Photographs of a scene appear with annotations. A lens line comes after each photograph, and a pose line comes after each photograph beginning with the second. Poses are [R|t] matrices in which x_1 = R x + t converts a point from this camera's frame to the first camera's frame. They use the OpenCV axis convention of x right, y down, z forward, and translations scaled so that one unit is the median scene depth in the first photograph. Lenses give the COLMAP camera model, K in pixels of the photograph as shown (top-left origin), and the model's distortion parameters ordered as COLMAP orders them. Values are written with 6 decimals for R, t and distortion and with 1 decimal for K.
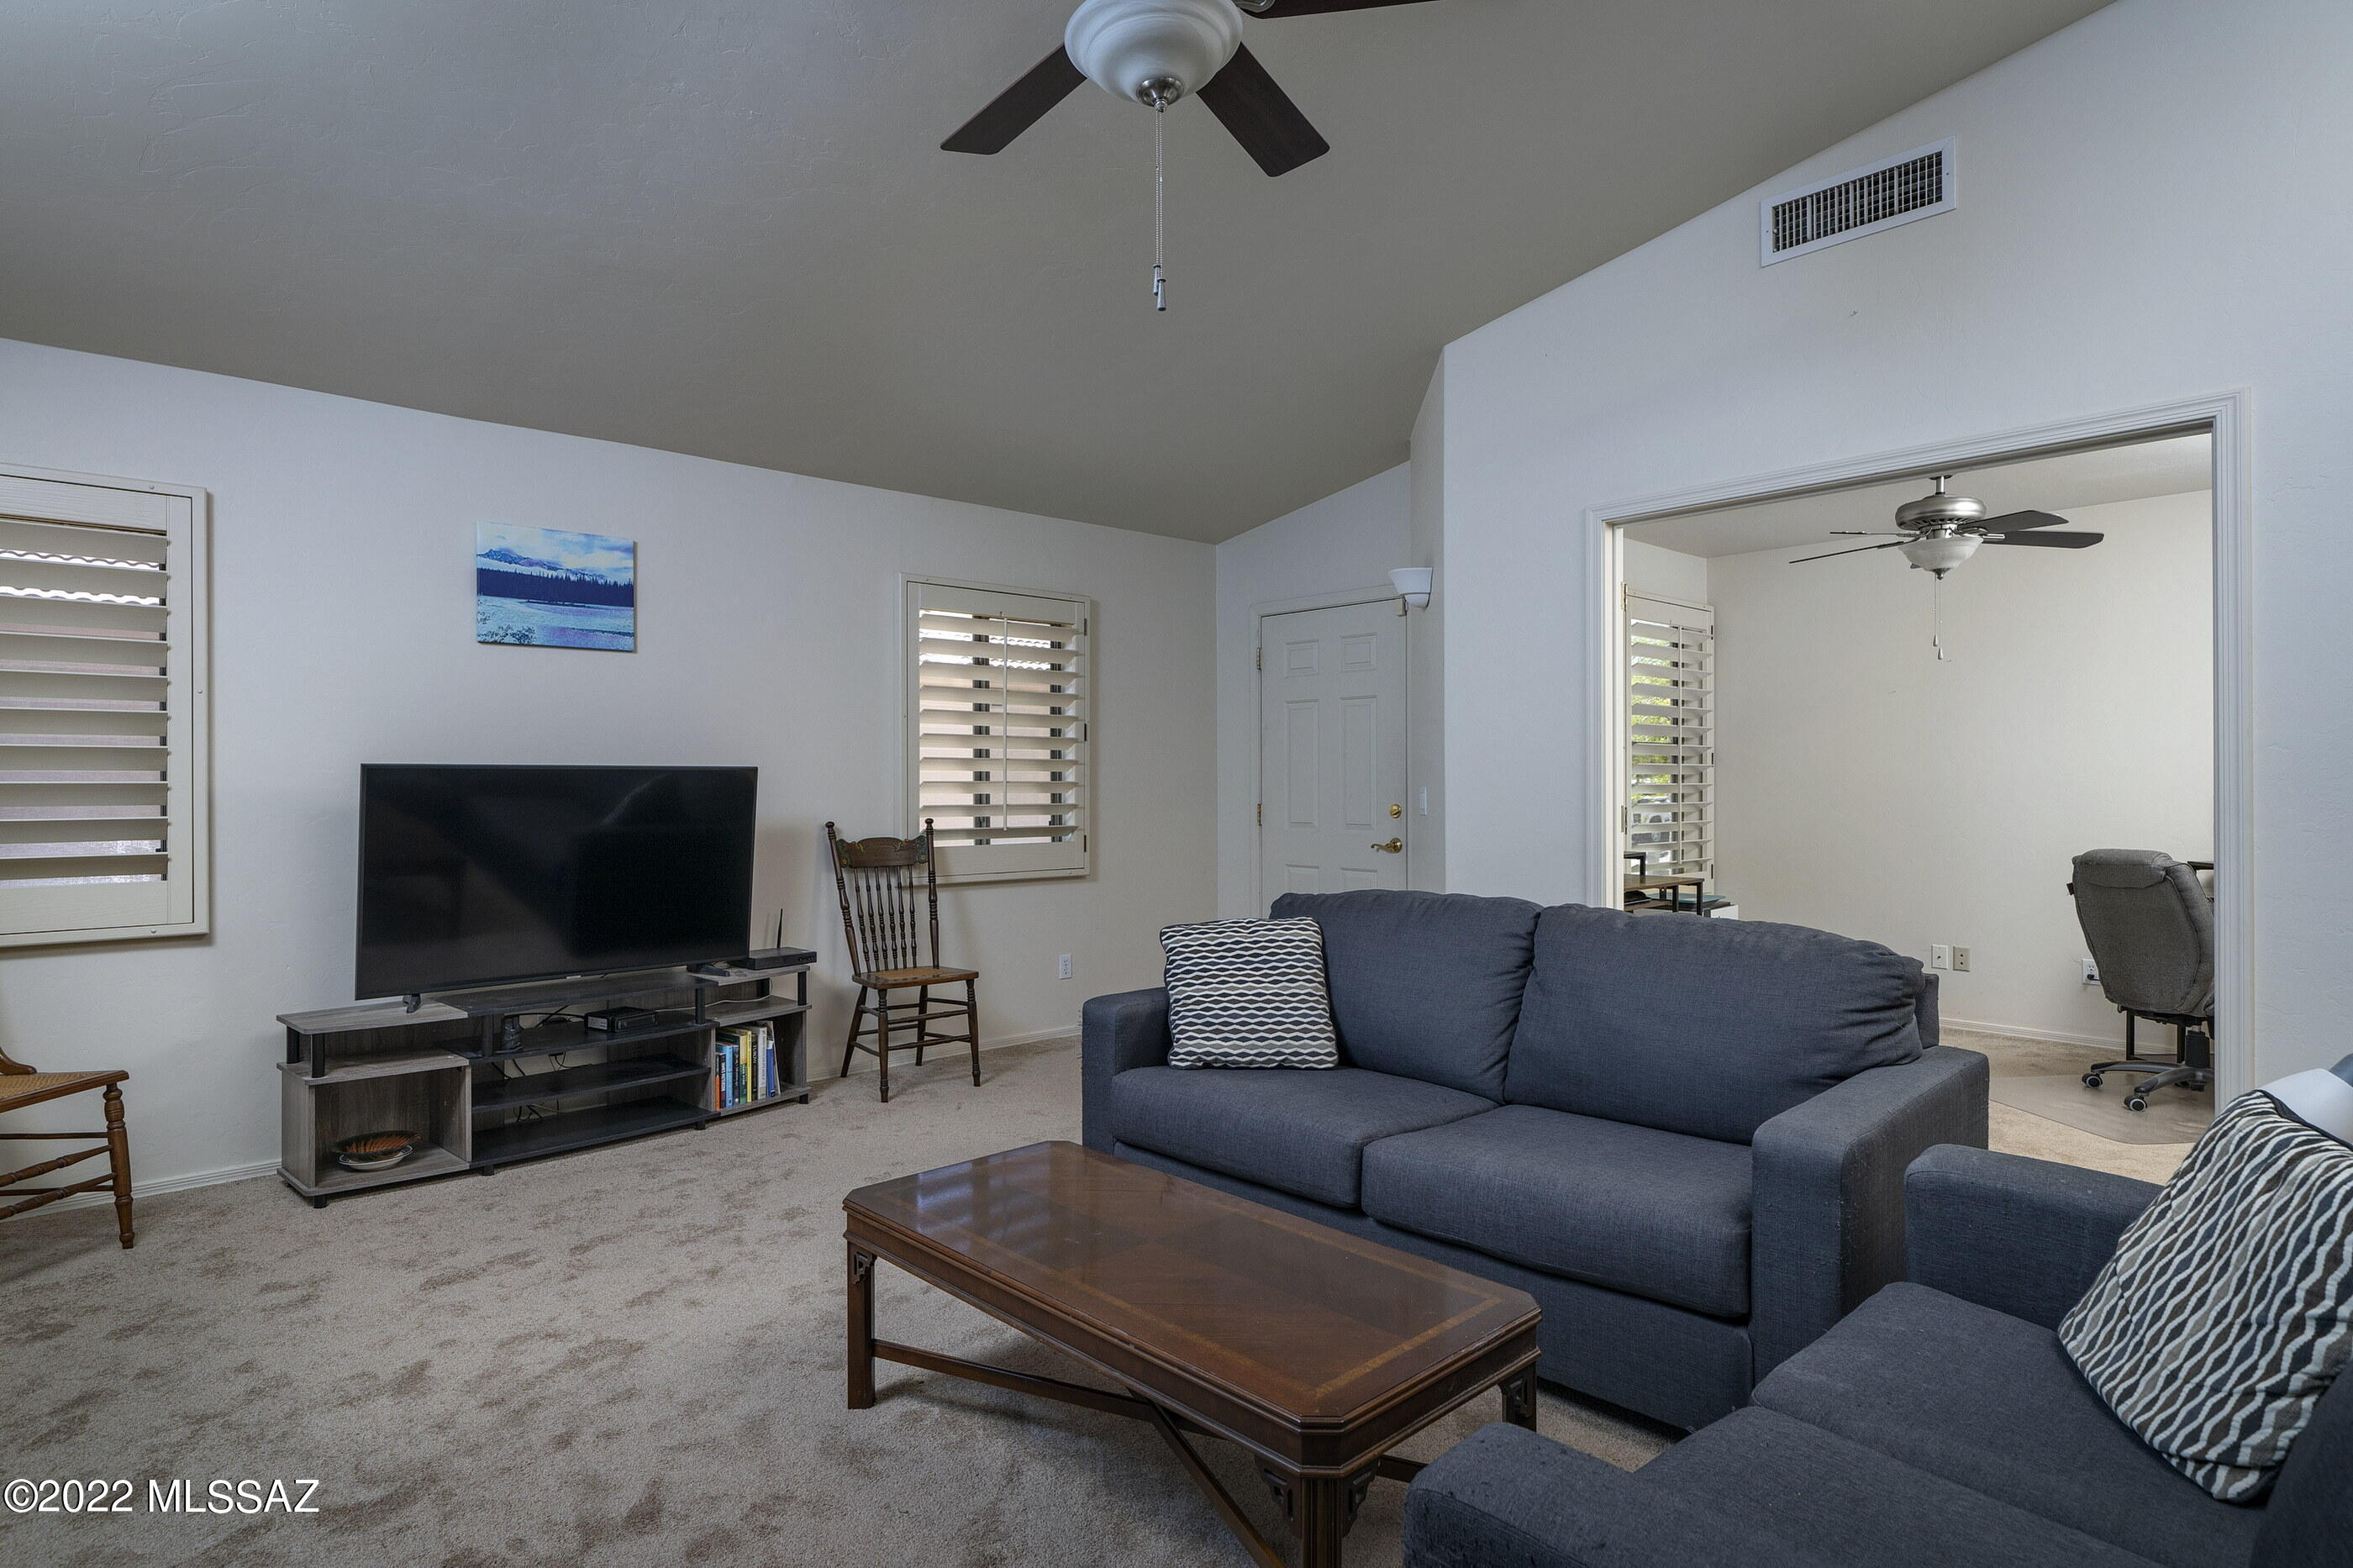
lens RADIAL K [[1236.0, 0, 1176.5], [0, 1236.0, 784.0], [0, 0, 1]] dist [-0.001254, -0.000610]
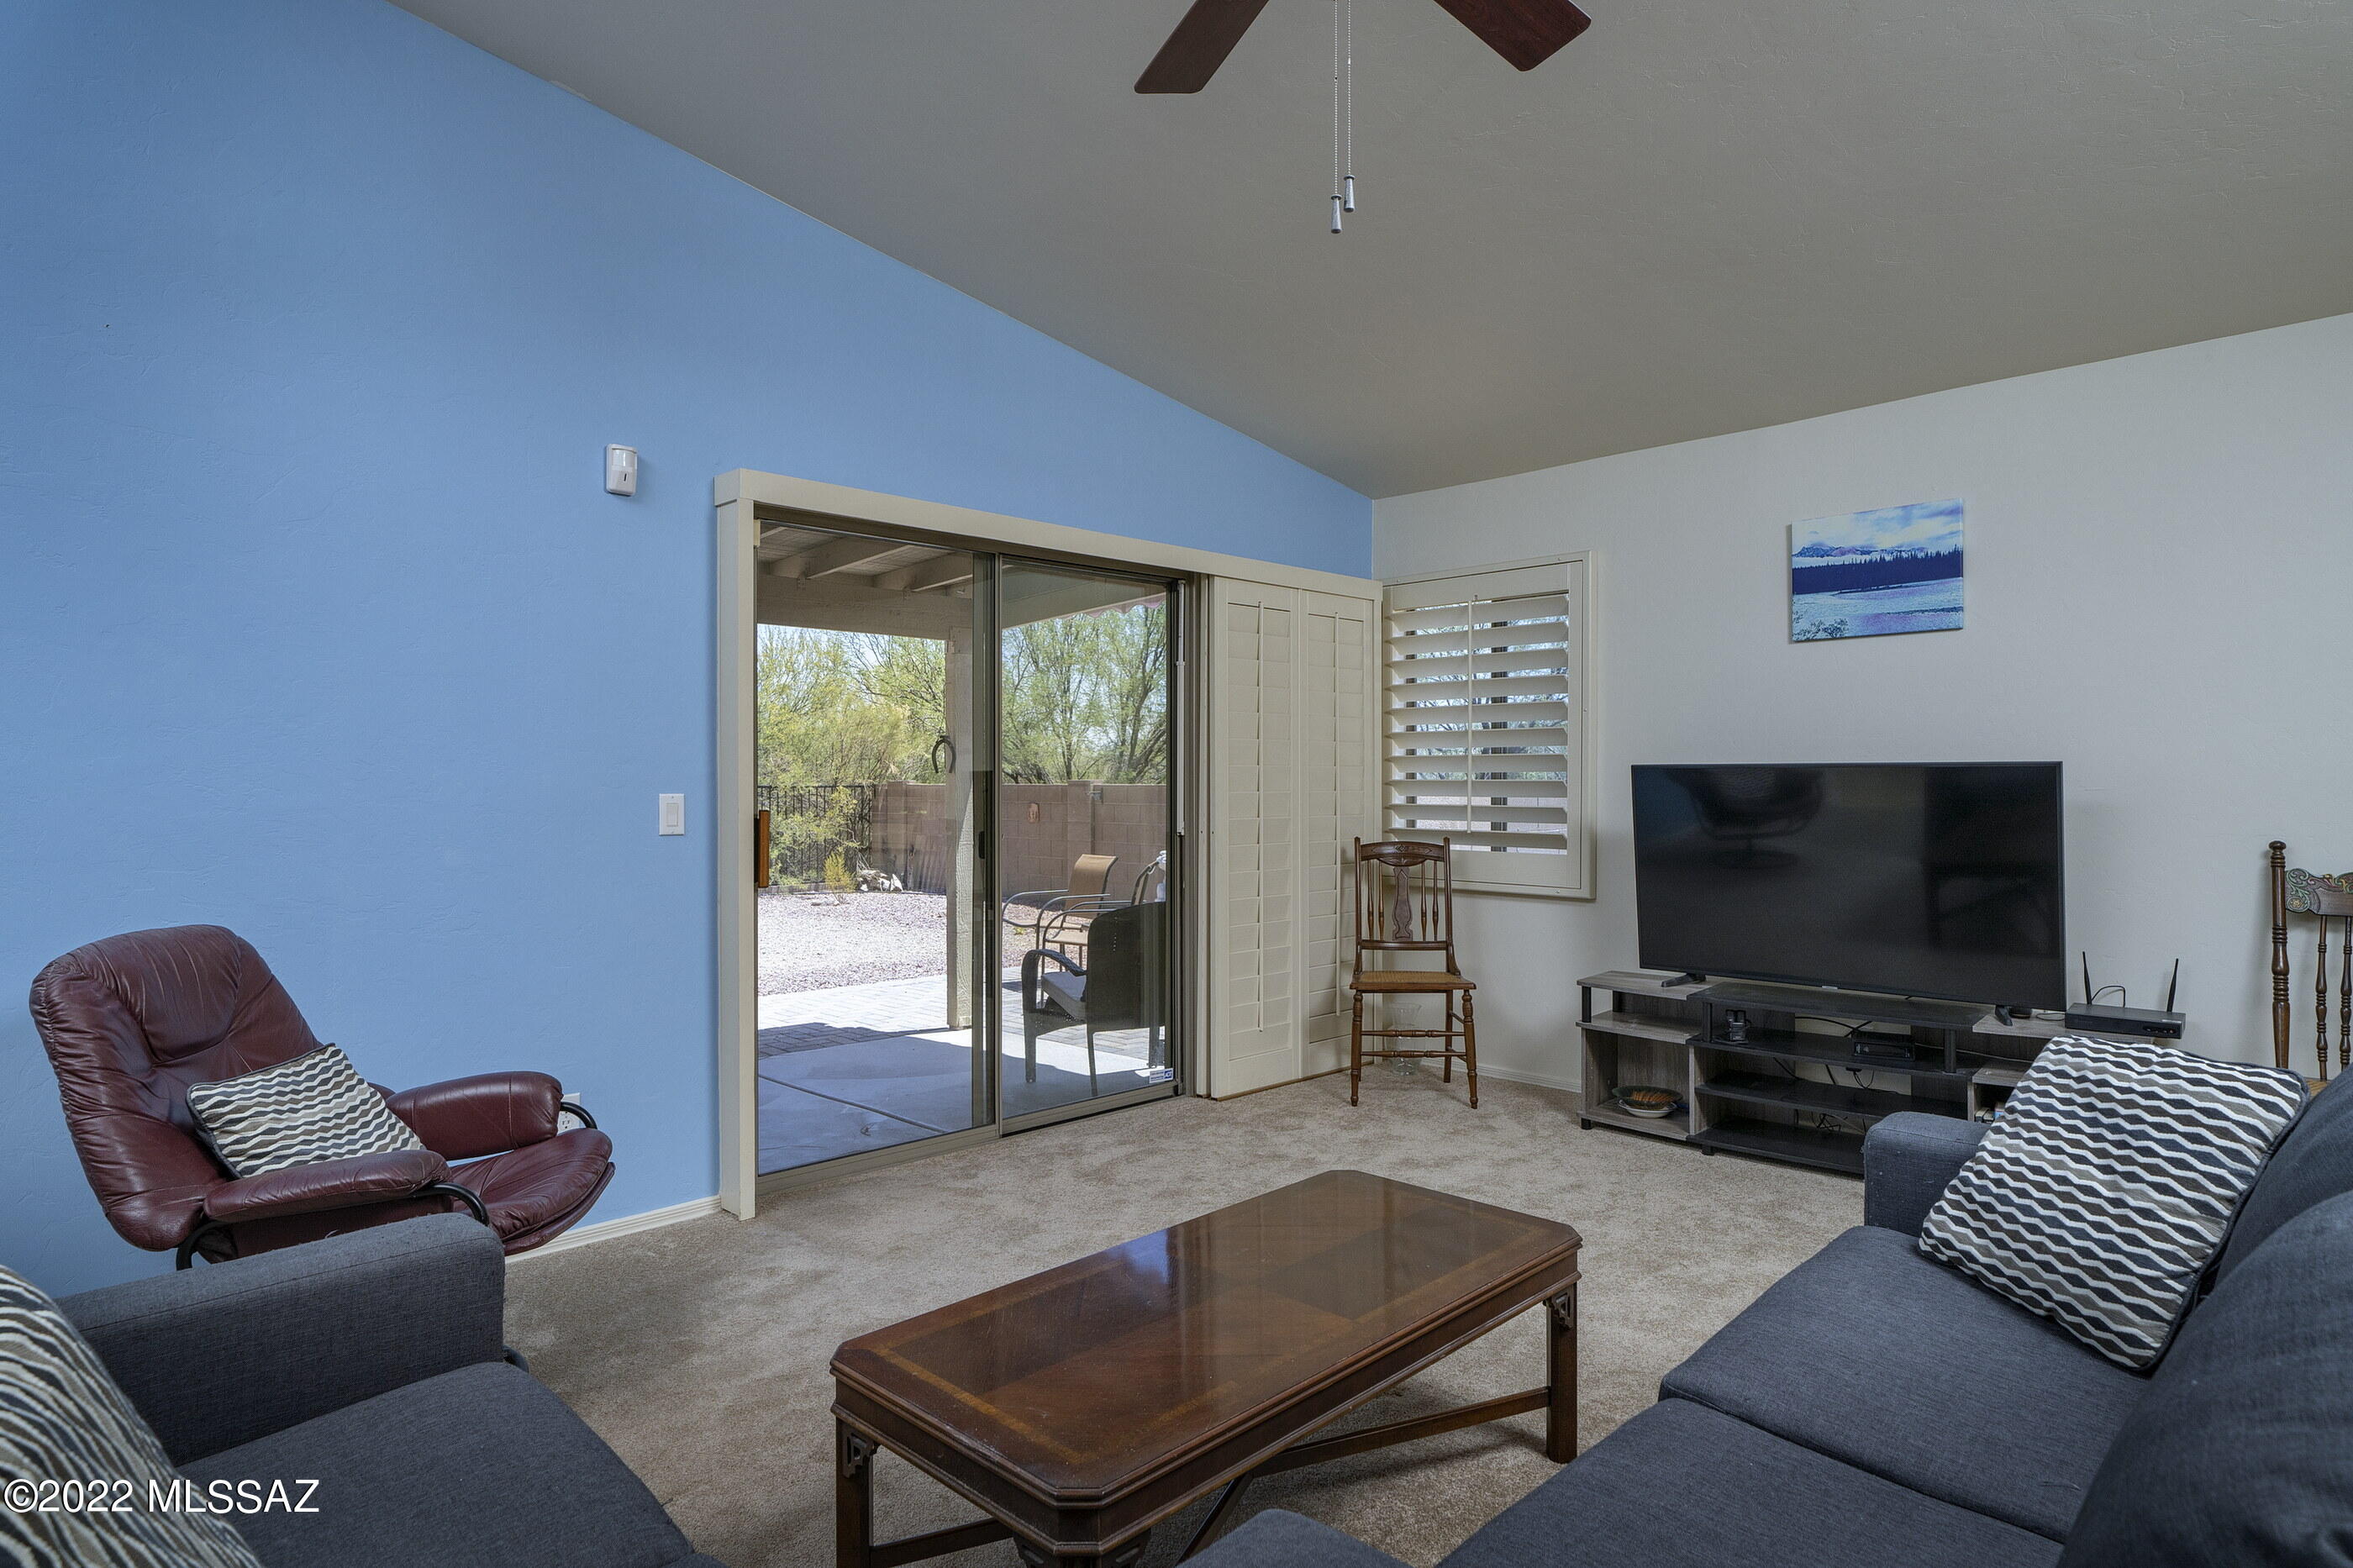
lens RADIAL K [[1299.3, 0, 1176.5], [0, 1299.3, 784.0], [0, 0, 1]] dist [0.031778, 0.000075]
pose [[0.047678, 0.005376, -0.998848, 0.532292], [-0.003061, 0.999982, 0.005236, -0.003080], [0.998858, 0.002808, 0.047694, 0.494547]]
